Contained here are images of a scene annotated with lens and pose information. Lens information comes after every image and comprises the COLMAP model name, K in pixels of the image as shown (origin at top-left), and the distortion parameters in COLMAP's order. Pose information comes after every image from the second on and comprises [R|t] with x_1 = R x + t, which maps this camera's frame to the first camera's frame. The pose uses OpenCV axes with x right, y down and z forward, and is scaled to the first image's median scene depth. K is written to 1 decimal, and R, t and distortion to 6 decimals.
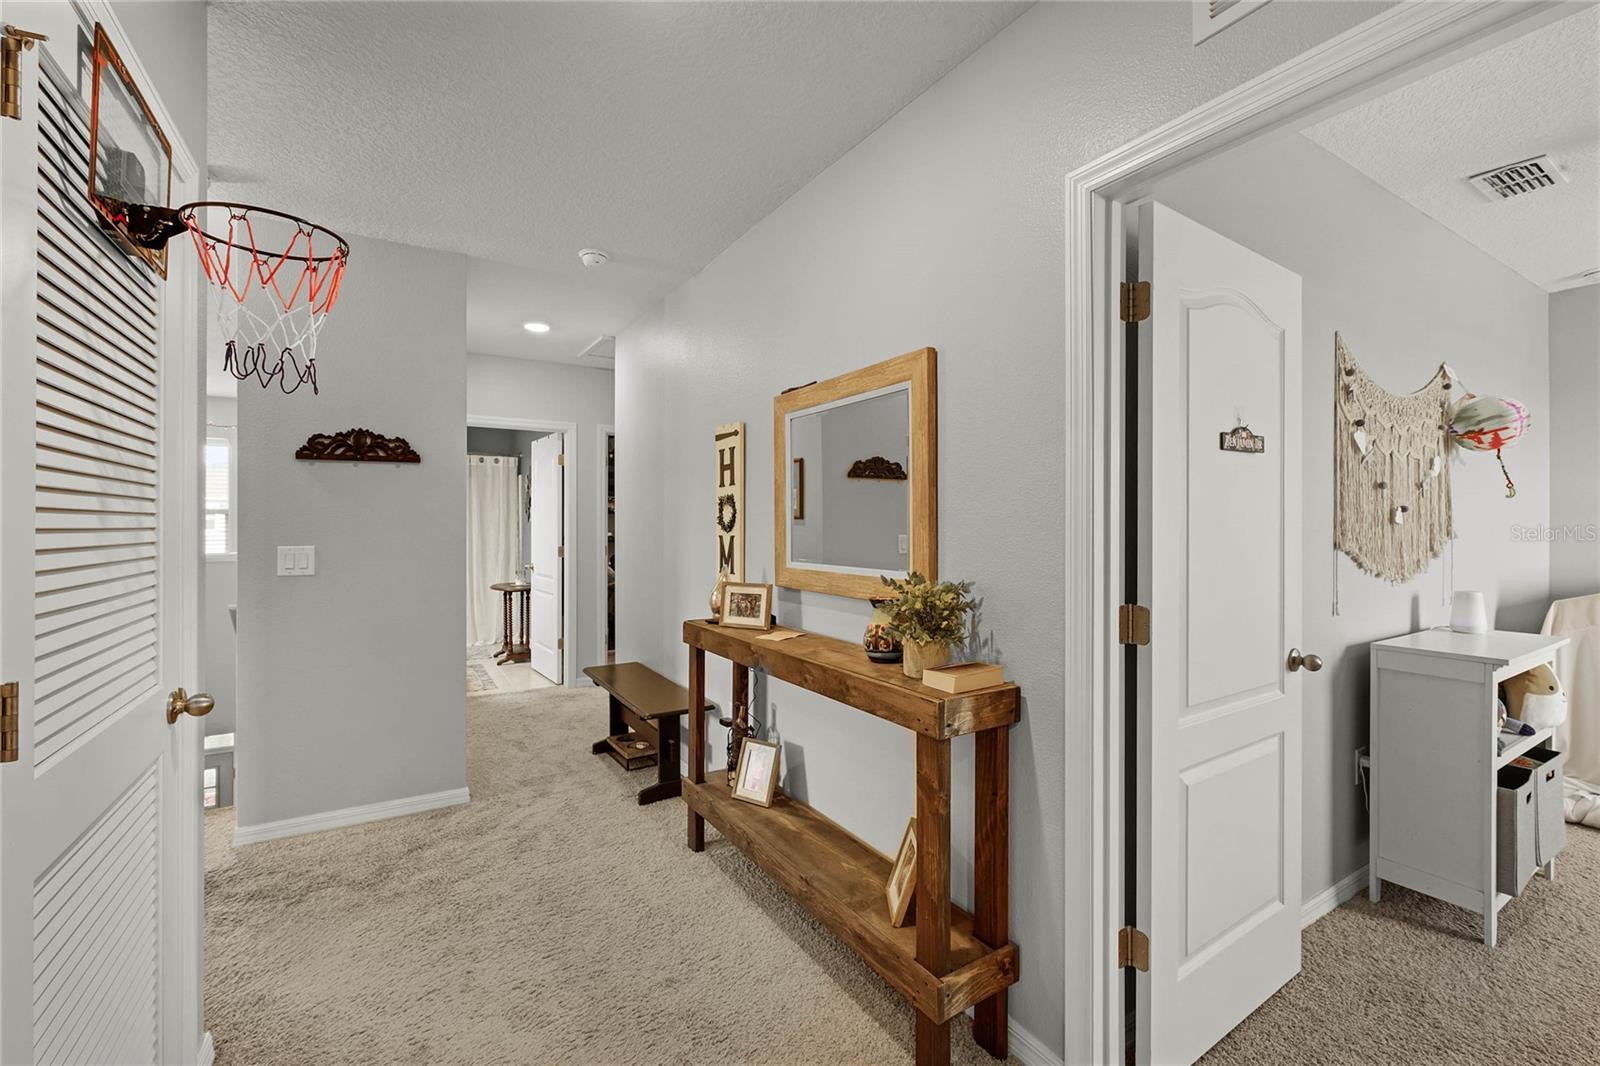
lens RADIAL K [[676.6, 0, 801.4], [0, 676.6, 526.1], [0, 0, 1]] dist [0.001483, -0.001327]
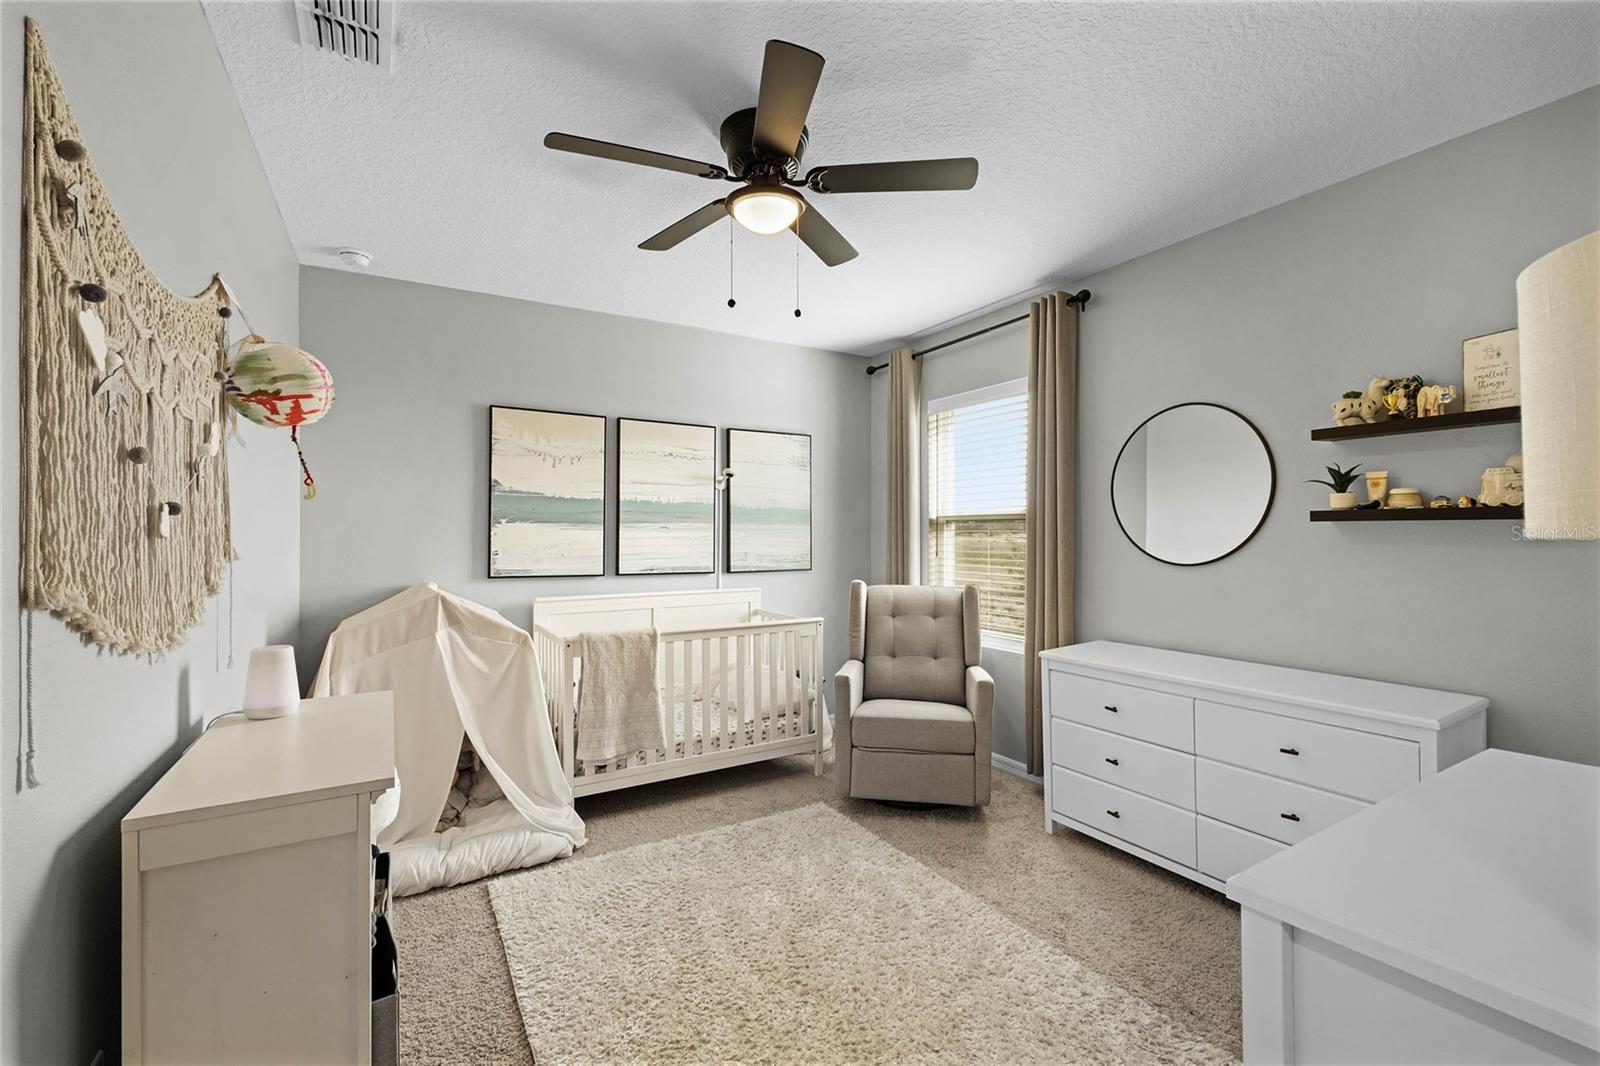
lens RADIAL K [[676.6, 0, 804.7], [0, 676.6, 535.8], [0, 0, 1]] dist [0.001483, -0.001327]
pose [[0.014508, -0.000471, 0.999895, 0.396830], [0.001033, 0.999999, 0.000457, -0.004641], [-0.999894, 0.001026, 0.014508, 0.529751]]
